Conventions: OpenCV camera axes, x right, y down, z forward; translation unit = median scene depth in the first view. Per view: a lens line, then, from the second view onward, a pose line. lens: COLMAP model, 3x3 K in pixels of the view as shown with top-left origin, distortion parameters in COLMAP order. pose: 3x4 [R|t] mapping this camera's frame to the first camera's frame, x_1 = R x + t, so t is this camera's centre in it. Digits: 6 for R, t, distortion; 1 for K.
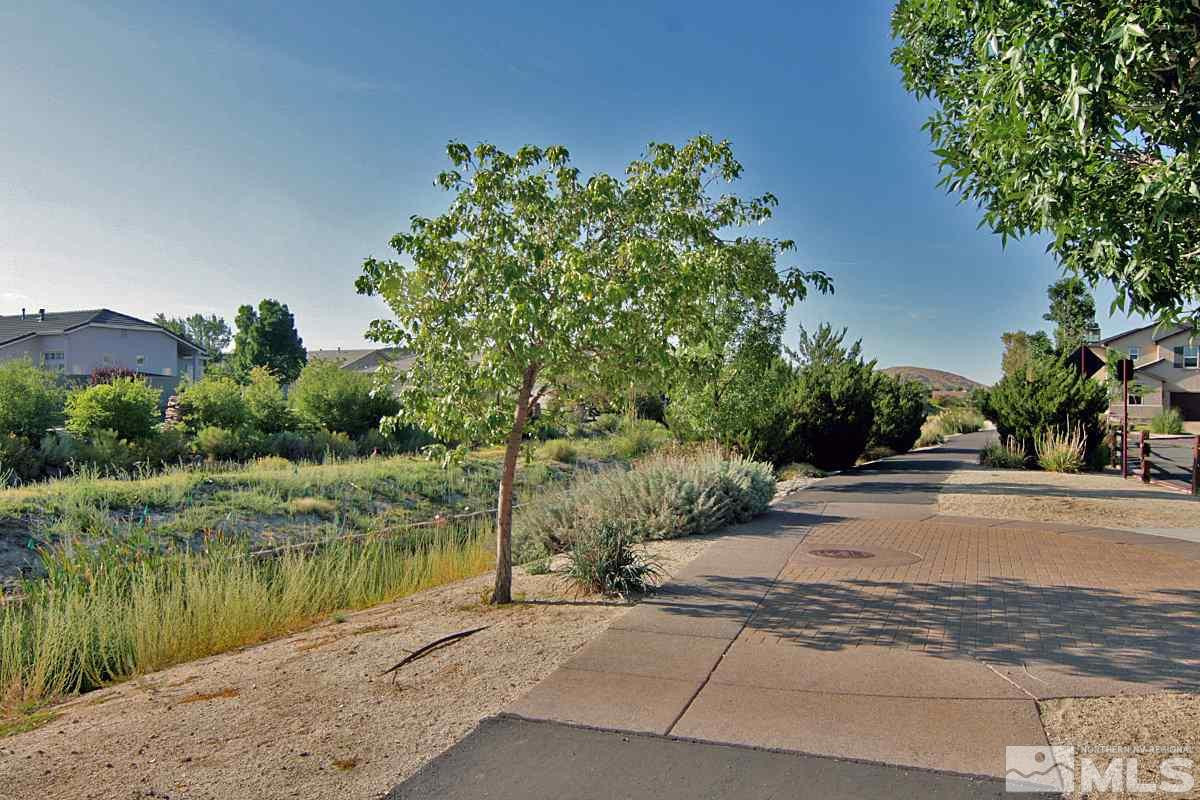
lens RADIAL K [[895.5, 0, 599.4], [0, 895.5, 394.5], [0, 0, 1]] dist [0.008099, 0.001407]
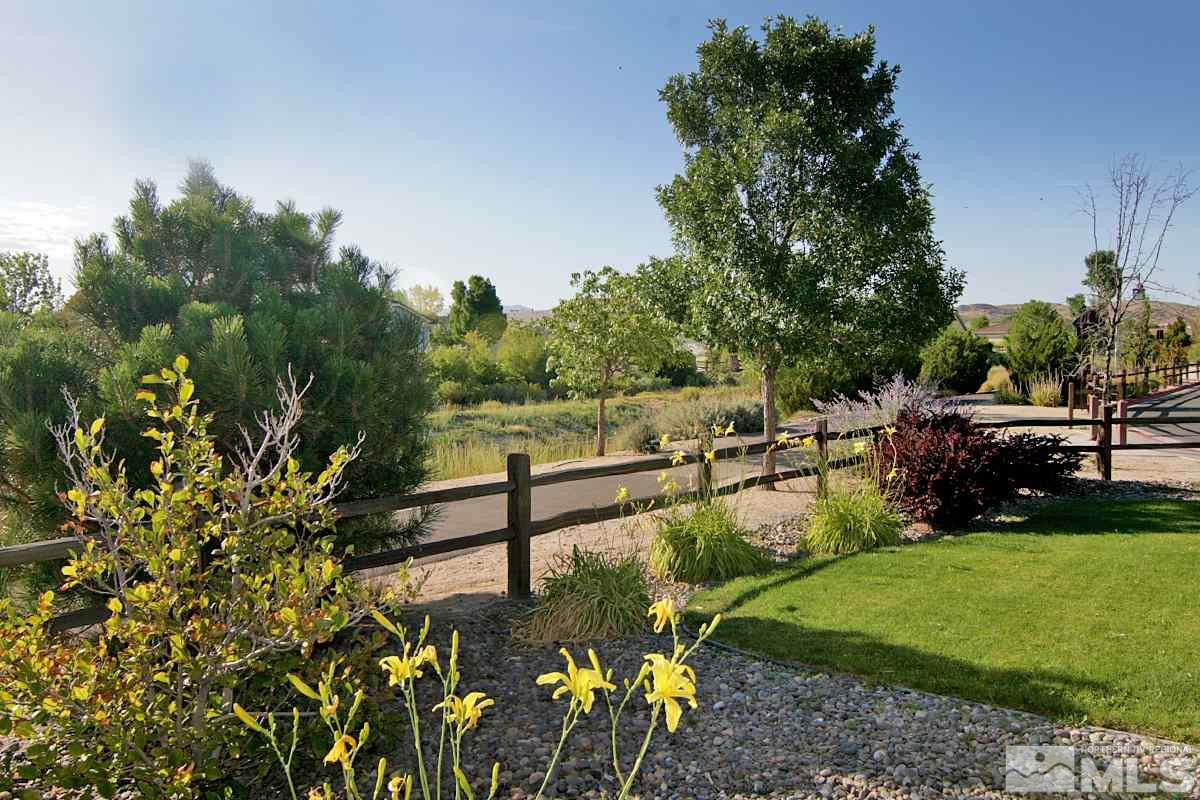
lens RADIAL K [[895.5, 0, 599.4], [0, 895.5, 394.5], [0, 0, 1]] dist [0.008099, 0.001407]
pose [[0.977906, -0.011099, -0.208750, 0.114059], [0.023457, 0.998109, 0.056815, -0.020348], [0.207725, -0.060456, 0.976317, -0.389324]]
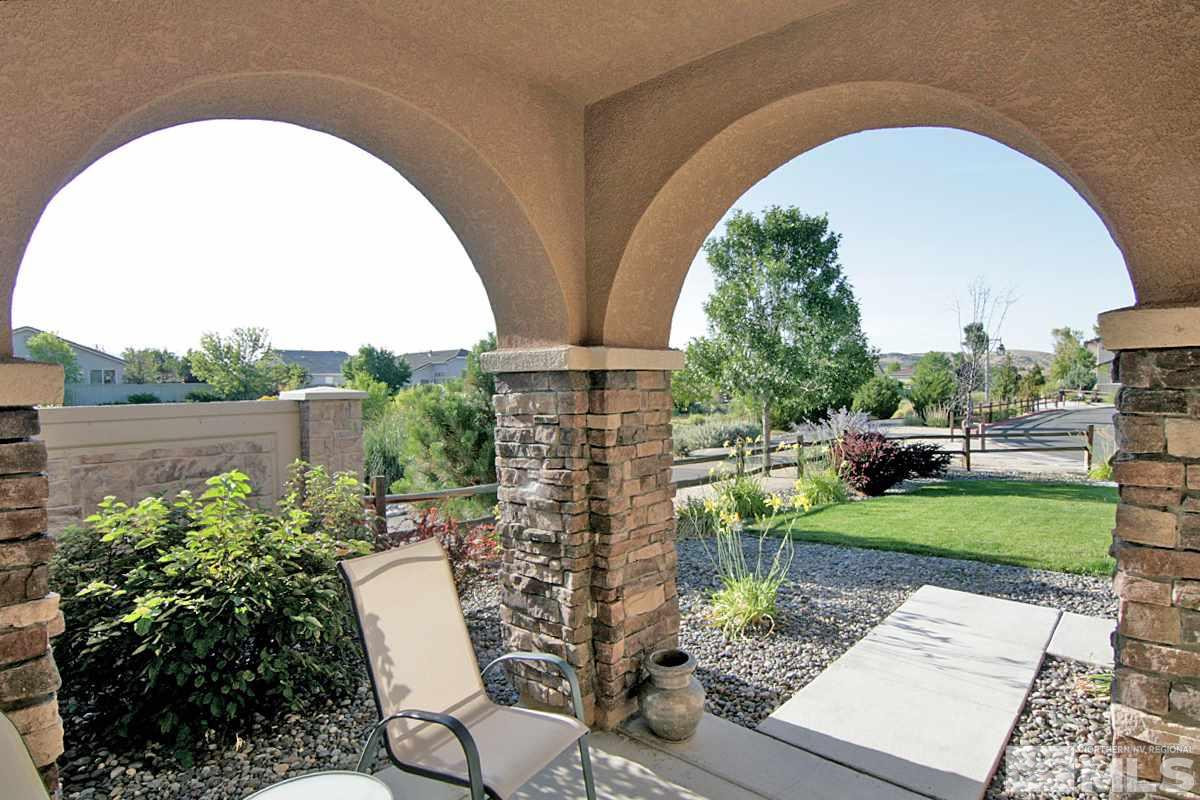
lens RADIAL K [[645.9, 0, 600.0], [0, 645.9, 400.0], [0, 0, 1]] dist [-0.001222, 0.000288]
pose [[0.971870, -0.019500, -0.234707, 0.095386], [0.026452, 0.999299, 0.026506, -0.028653], [0.234026, -0.031969, 0.971705, -0.501877]]
